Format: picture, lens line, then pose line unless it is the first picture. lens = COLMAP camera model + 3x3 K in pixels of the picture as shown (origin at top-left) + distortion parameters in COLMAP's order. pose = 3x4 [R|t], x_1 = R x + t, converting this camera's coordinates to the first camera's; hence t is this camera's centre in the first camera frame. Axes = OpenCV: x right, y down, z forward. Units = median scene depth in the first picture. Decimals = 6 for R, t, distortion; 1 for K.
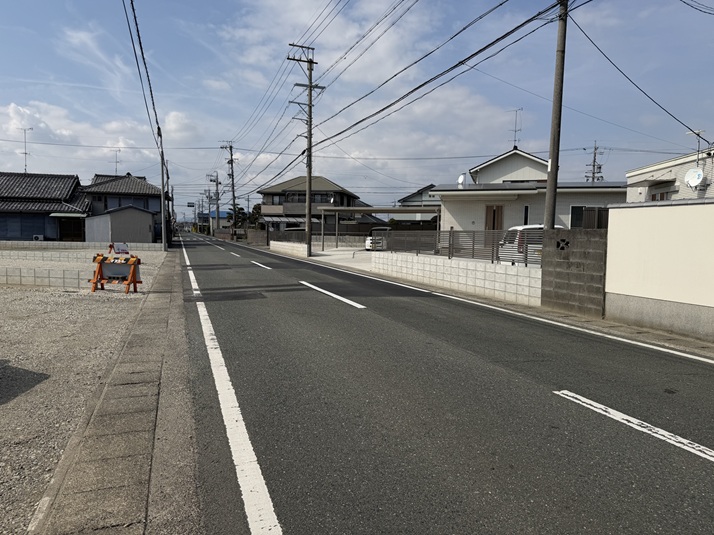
lens RADIAL K [[494.8, 0, 359.8], [0, 494.8, 272.0], [0, 0, 1]] dist [0.037593, -0.032557]
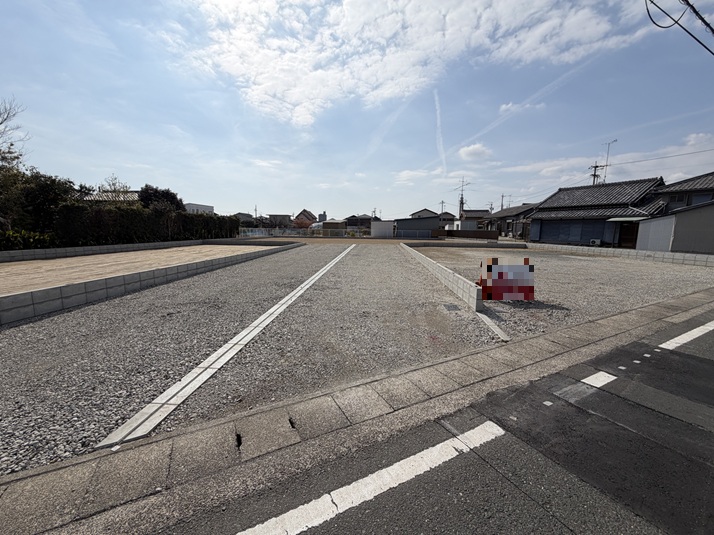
lens RADIAL K [[285.2, 0, 353.3], [0, 285.2, 268.2], [0, 0, 1]] dist [-0.001701, -0.000057]
pose [[0.131477, 0.119669, -0.984070, -0.106394], [-0.086522, 0.990284, 0.108865, -0.035754], [0.987536, 0.070830, 0.140553, 0.419502]]
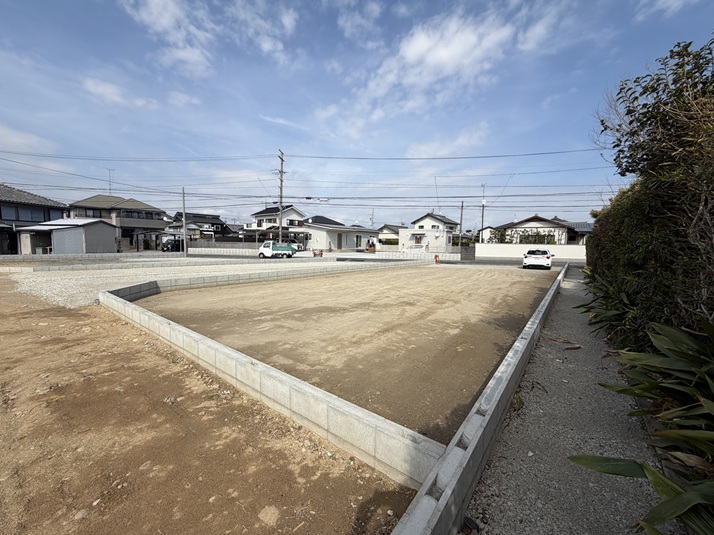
lens RADIAL K [[285.2, 0, 357.6], [0, 285.2, 265.8], [0, 0, 1]] dist [-0.001701, -0.000057]
pose [[0.424488, -0.076949, 0.902158, -0.789369], [0.056916, 0.996679, 0.058231, -0.032305], [-0.903643, 0.026629, 0.427459, 0.180976]]
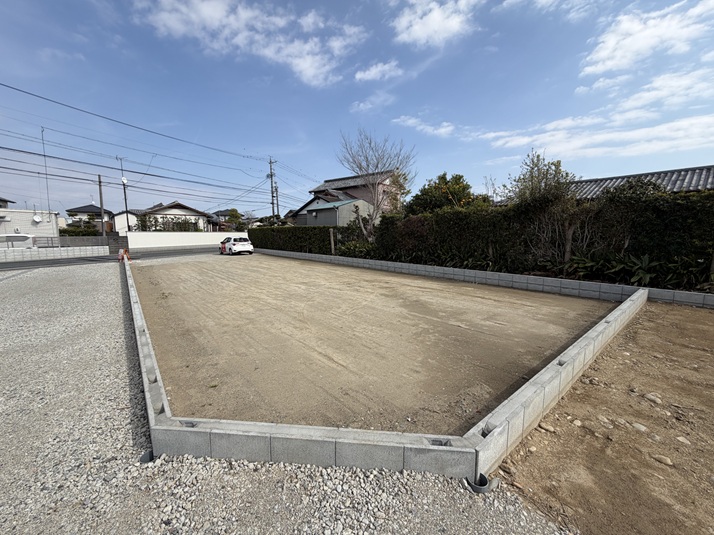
lens RADIAL K [[285.2, 0, 354.2], [0, 285.2, 263.9], [0, 0, 1]] dist [-0.001701, -0.000057]
pose [[-0.784738, -0.079821, 0.614667, -0.718443], [0.037104, 0.983845, 0.175132, -0.052475], [-0.618716, 0.160240, -0.769099, 0.417588]]
